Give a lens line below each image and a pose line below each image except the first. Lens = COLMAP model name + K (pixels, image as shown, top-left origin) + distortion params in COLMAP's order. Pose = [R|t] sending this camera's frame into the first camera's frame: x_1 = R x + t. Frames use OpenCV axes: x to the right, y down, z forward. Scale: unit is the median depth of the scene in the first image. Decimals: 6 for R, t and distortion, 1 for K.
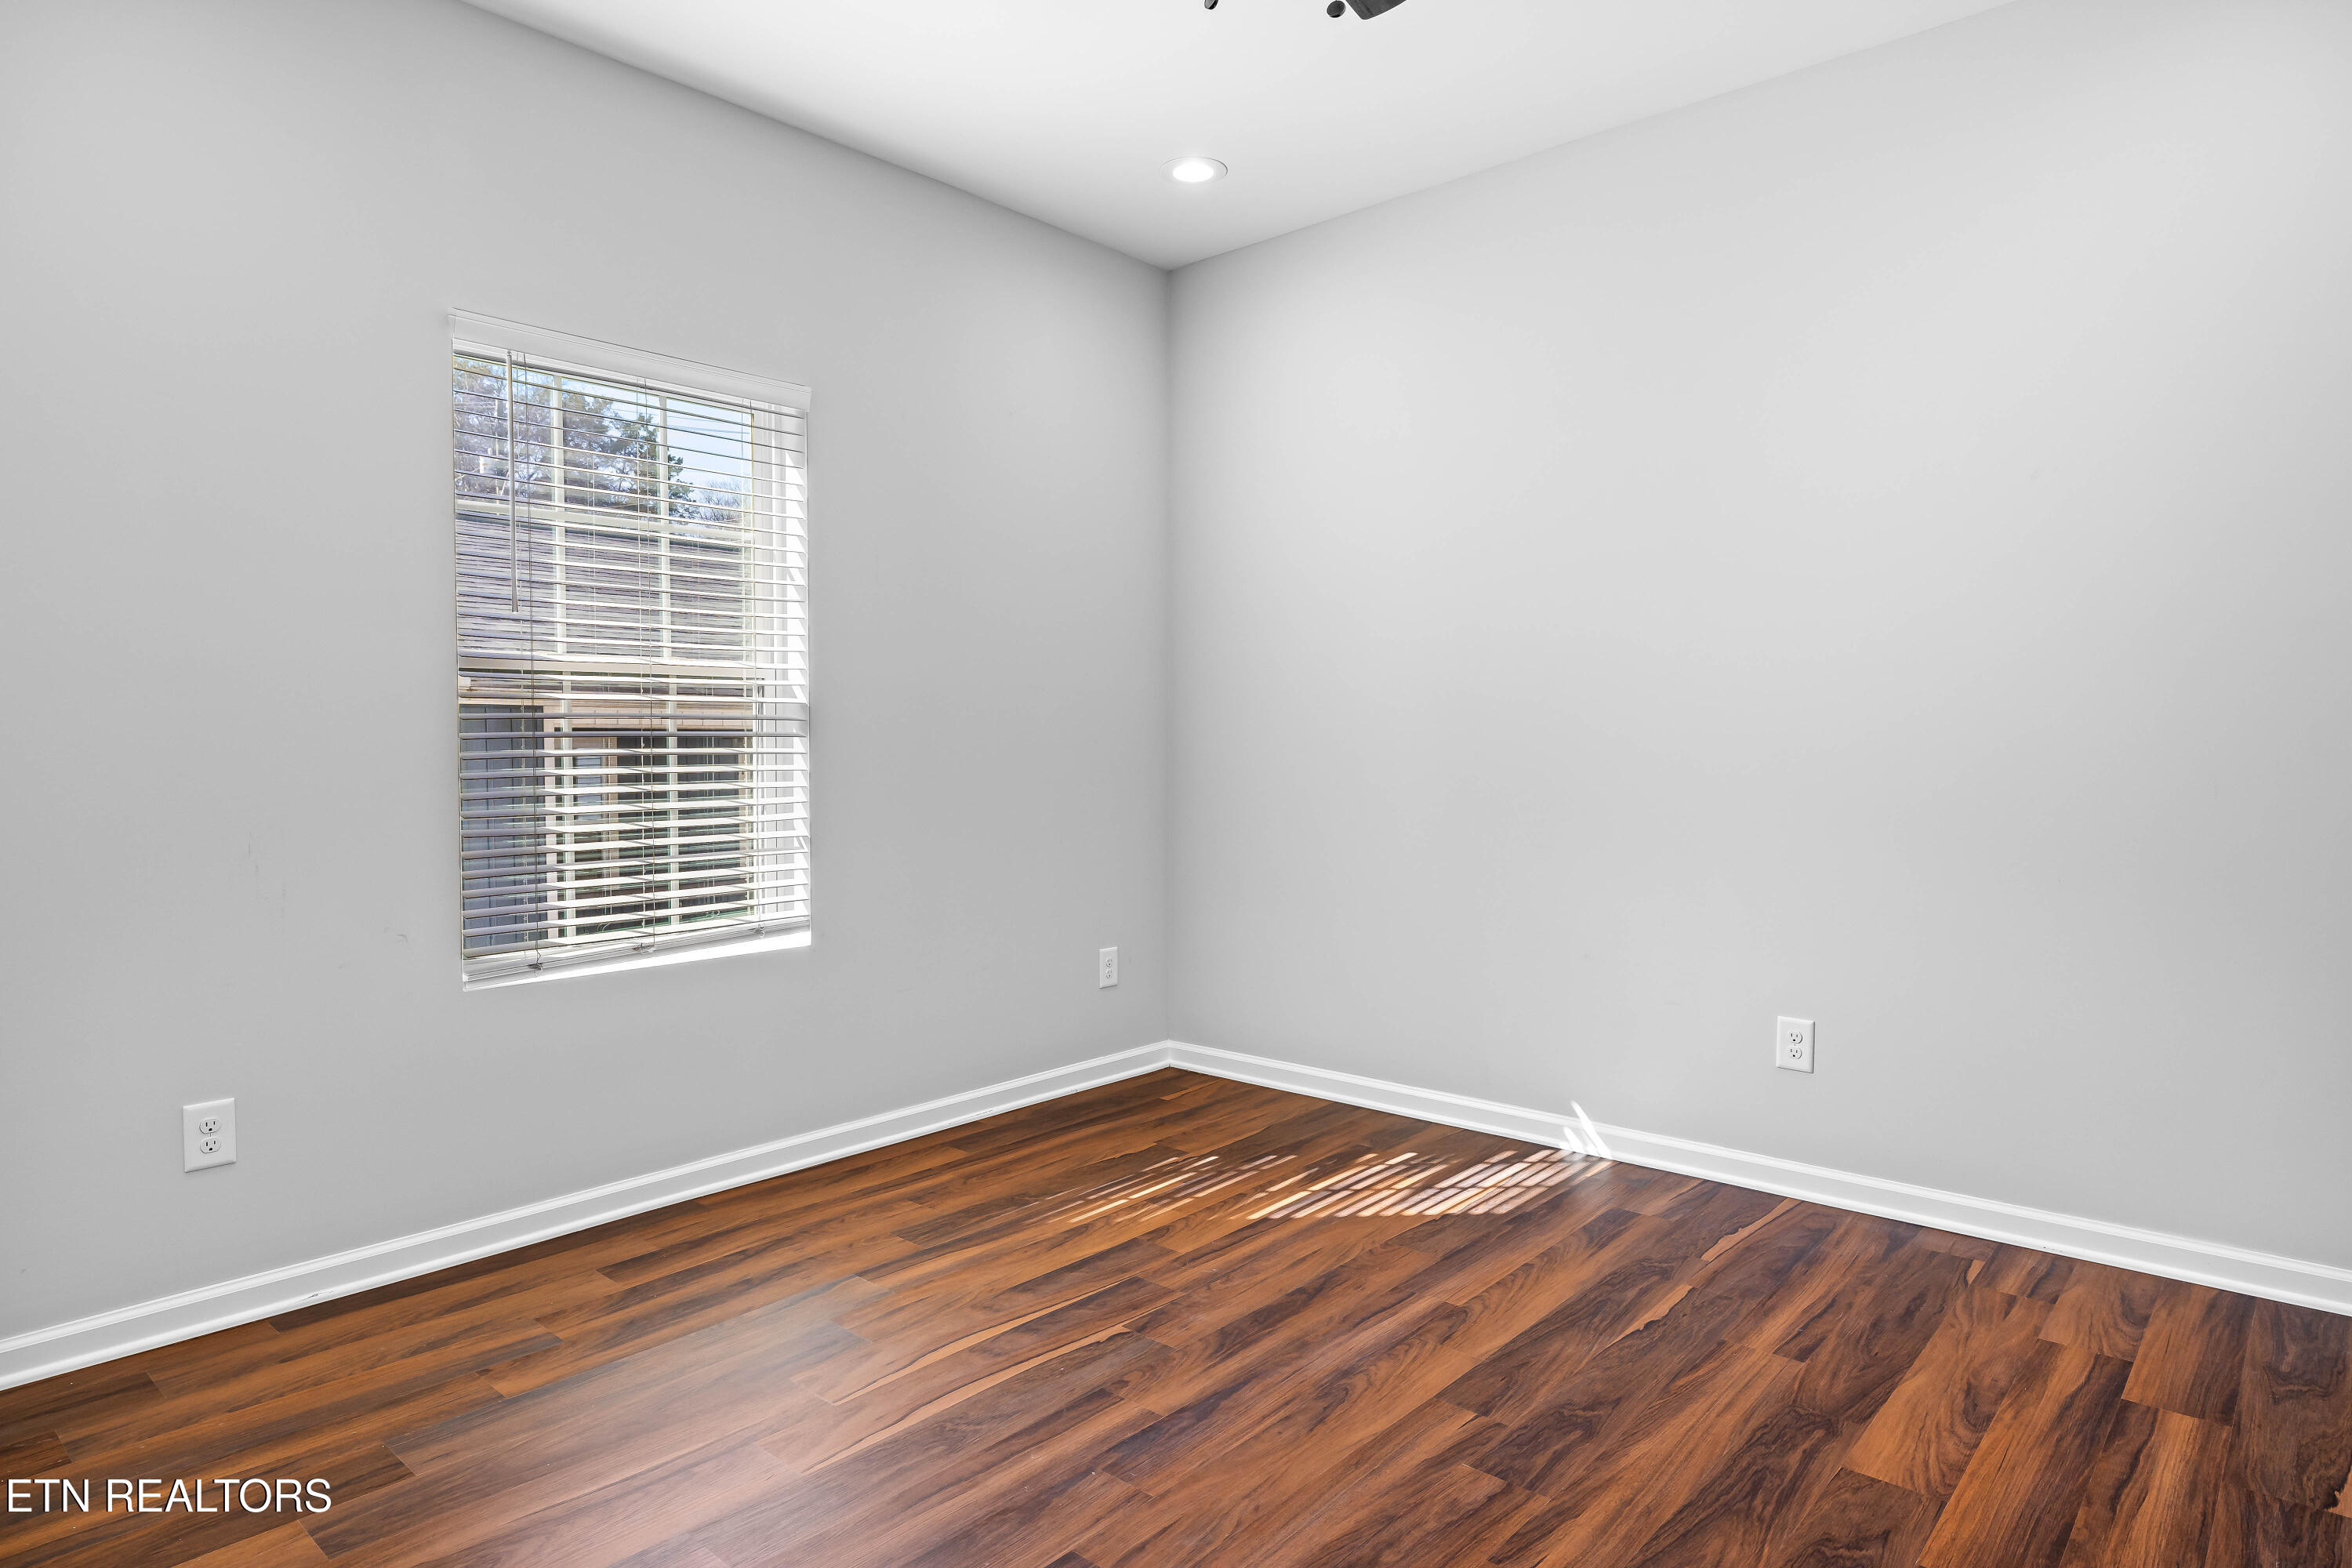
lens RADIAL K [[1323.6, 0, 1194.3], [0, 1323.6, 810.1], [0, 0, 1]] dist [-0.000587, -0.000676]
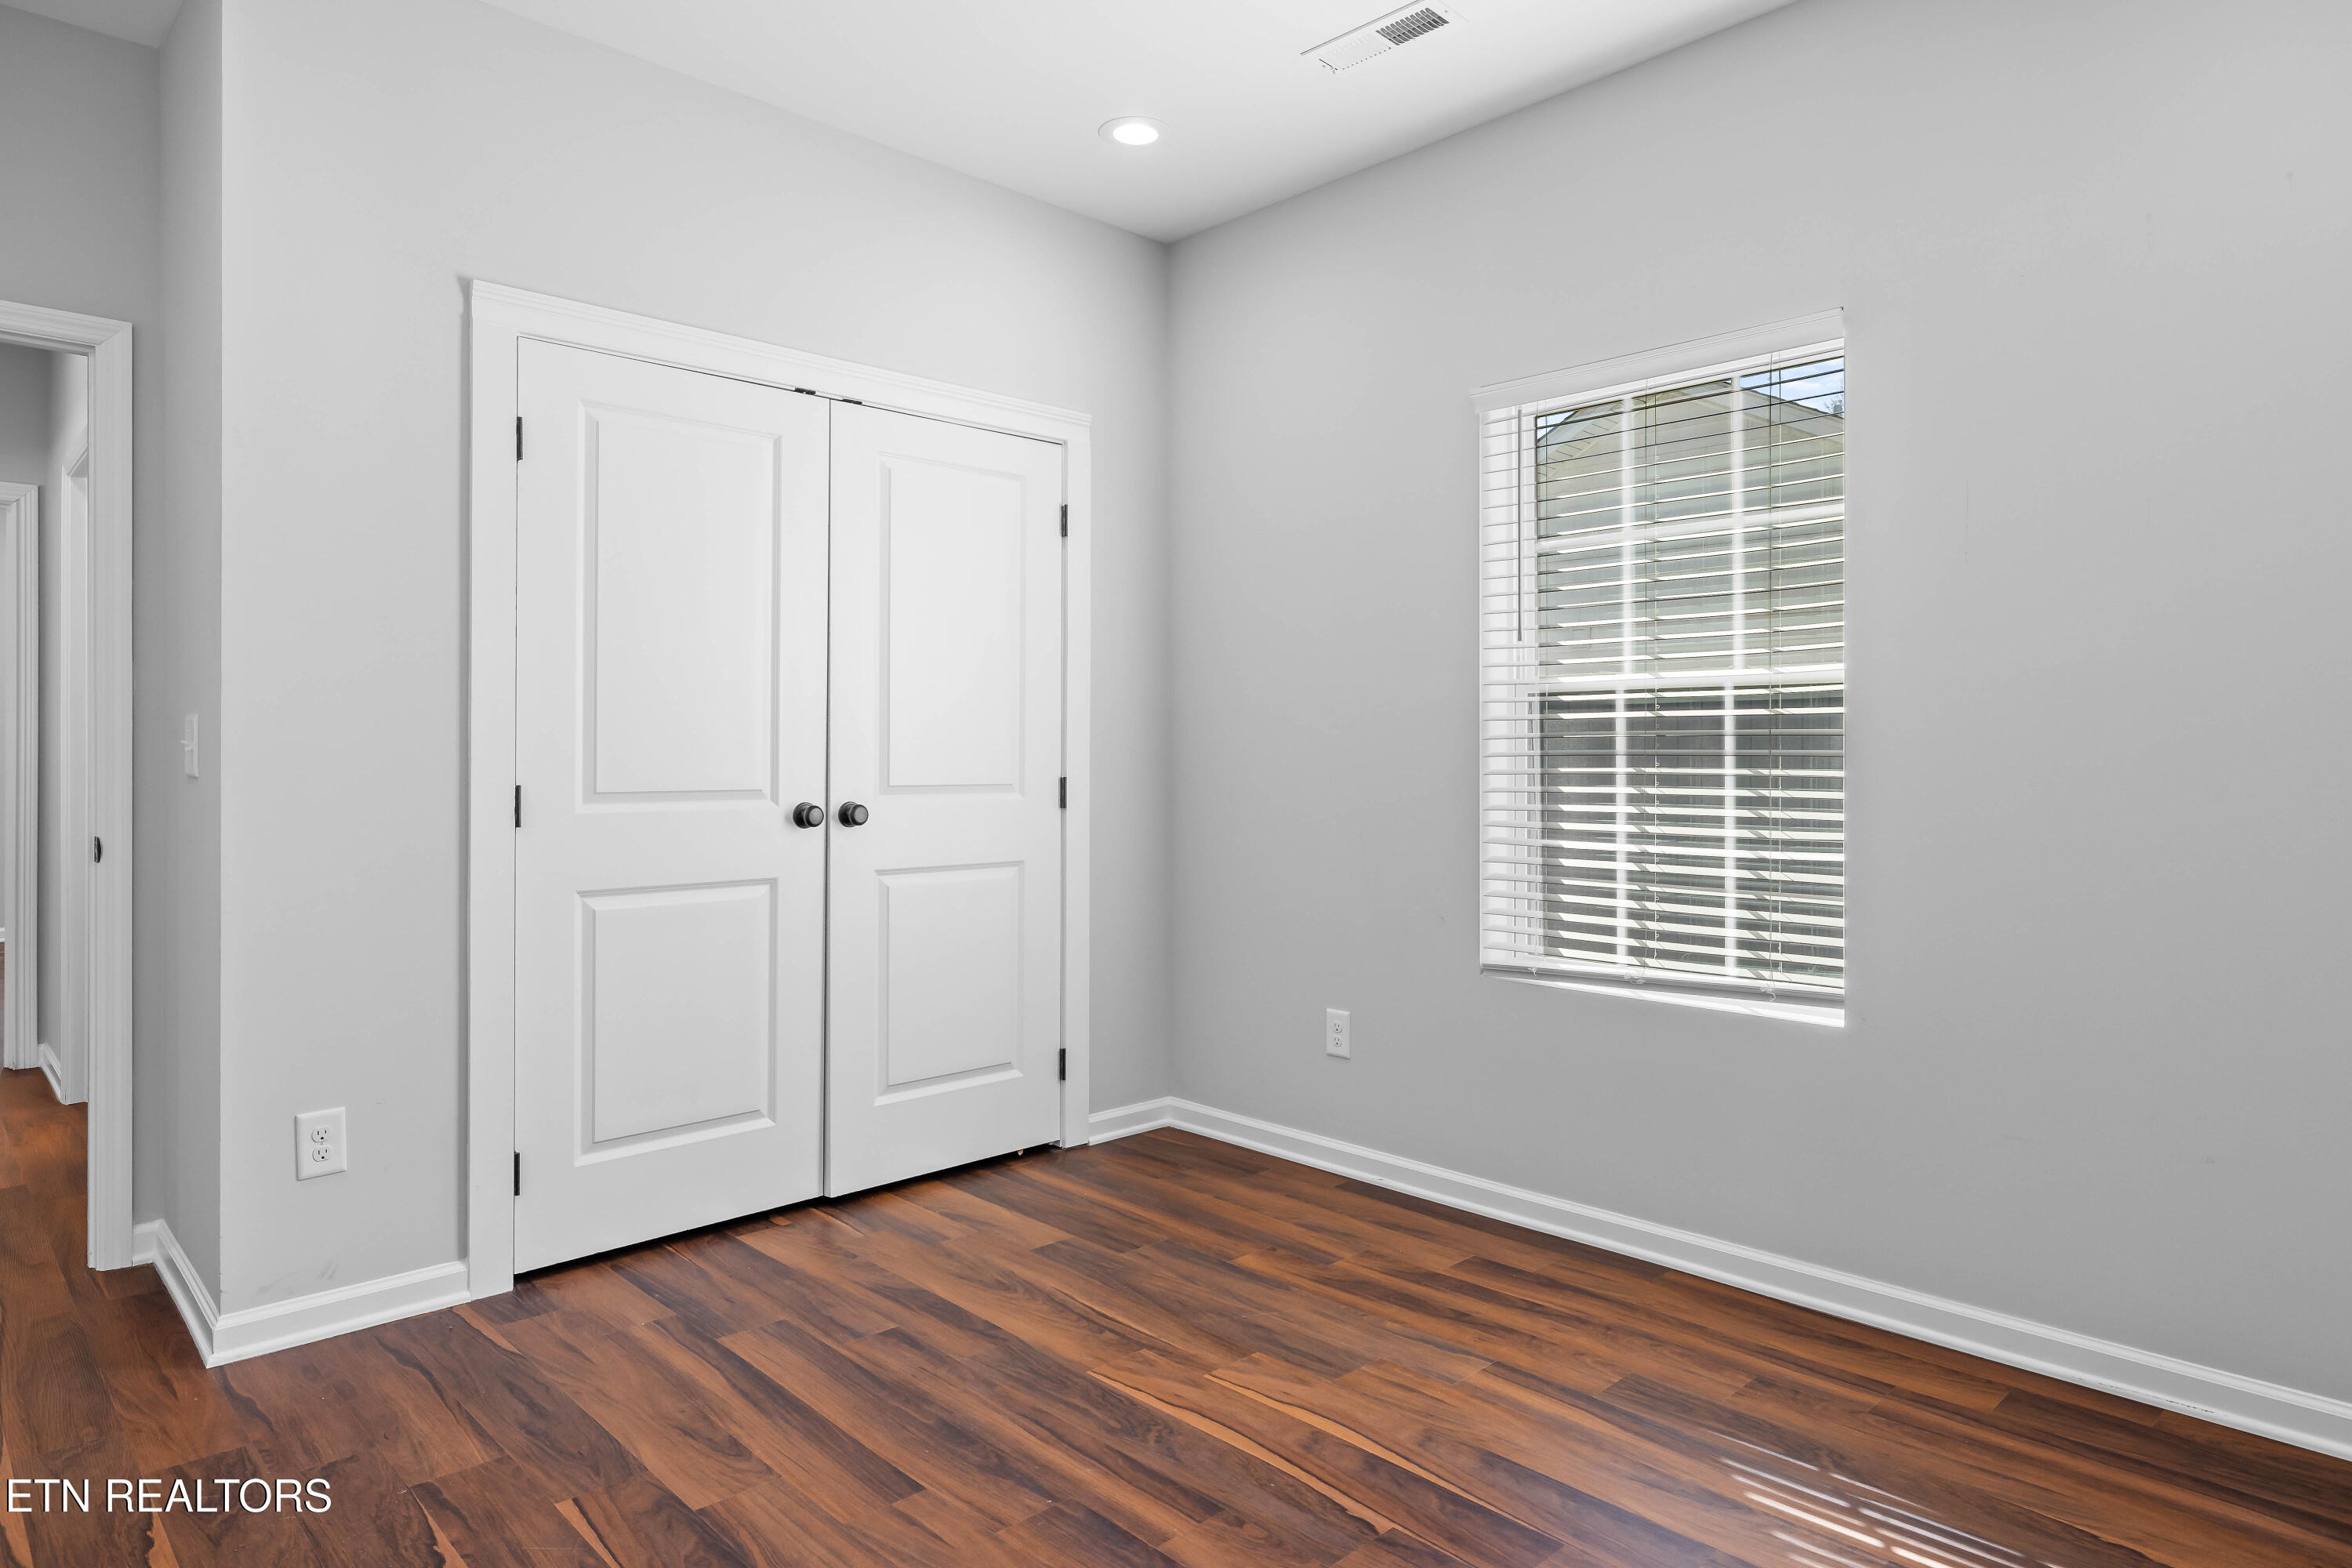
lens RADIAL K [[1387.5, 0, 1141.0], [0, 1387.5, 775.5], [0, 0, 1]] dist [-0.000134, -0.000429]
pose [[-0.098230, 0.018165, -0.994998, 0.643450], [-0.055471, 0.998179, 0.023700, -0.047331], [0.993617, 0.057522, -0.097044, 0.778974]]
